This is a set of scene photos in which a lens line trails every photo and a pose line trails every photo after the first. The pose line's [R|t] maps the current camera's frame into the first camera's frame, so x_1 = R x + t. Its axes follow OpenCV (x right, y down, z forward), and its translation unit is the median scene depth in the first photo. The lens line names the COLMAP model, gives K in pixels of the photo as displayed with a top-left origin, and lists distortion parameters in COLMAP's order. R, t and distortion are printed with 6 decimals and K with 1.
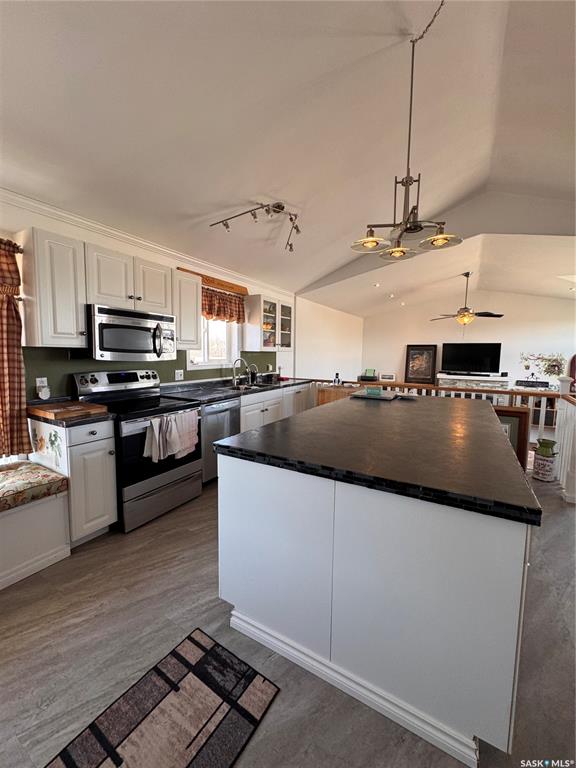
lens RADIAL K [[306.7, 0, 288.0], [0, 306.7, 382.9], [0, 0, 1]] dist [-0.004488, 0.000773]
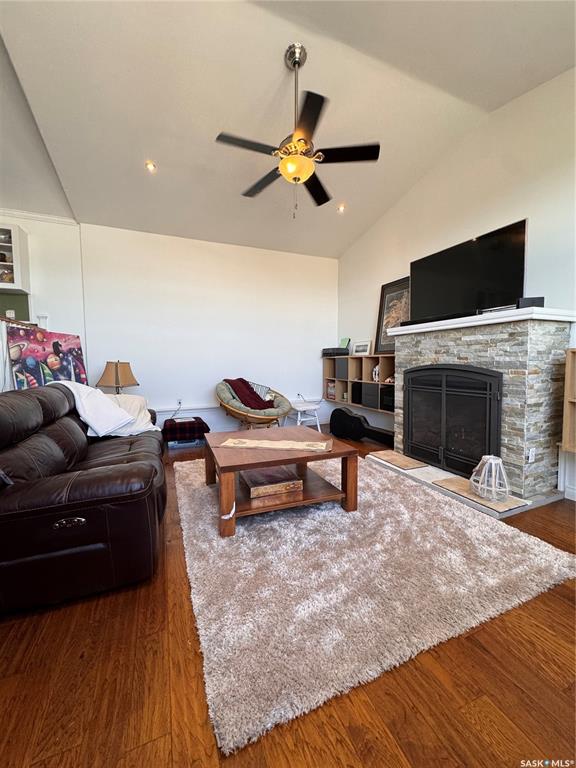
lens RADIAL K [[306.7, 0, 288.0], [0, 306.7, 382.9], [0, 0, 1]] dist [-0.004488, 0.000773]
pose [[0.799854, 0.022766, -0.599763, 1.230121], [-0.044498, 0.998780, -0.021430, 0.140891], [0.598543, 0.043829, 0.799891, 0.997586]]
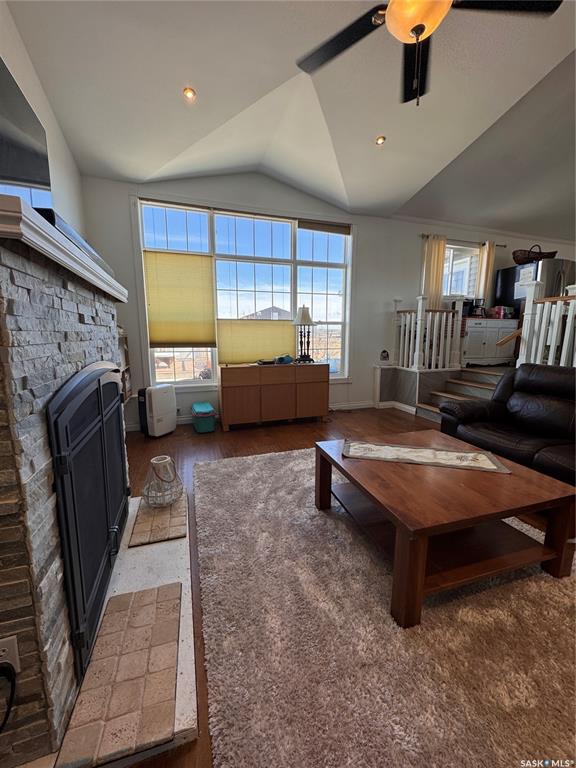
lens RADIAL K [[306.7, 0, 288.0], [0, 306.7, 382.9], [0, 0, 1]] dist [-0.004488, 0.000773]
pose [[-0.752817, -0.115443, 0.648027, 0.696266], [0.057229, 0.969293, 0.239159, 0.014999], [-0.655737, 0.217129, -0.723093, 1.929504]]
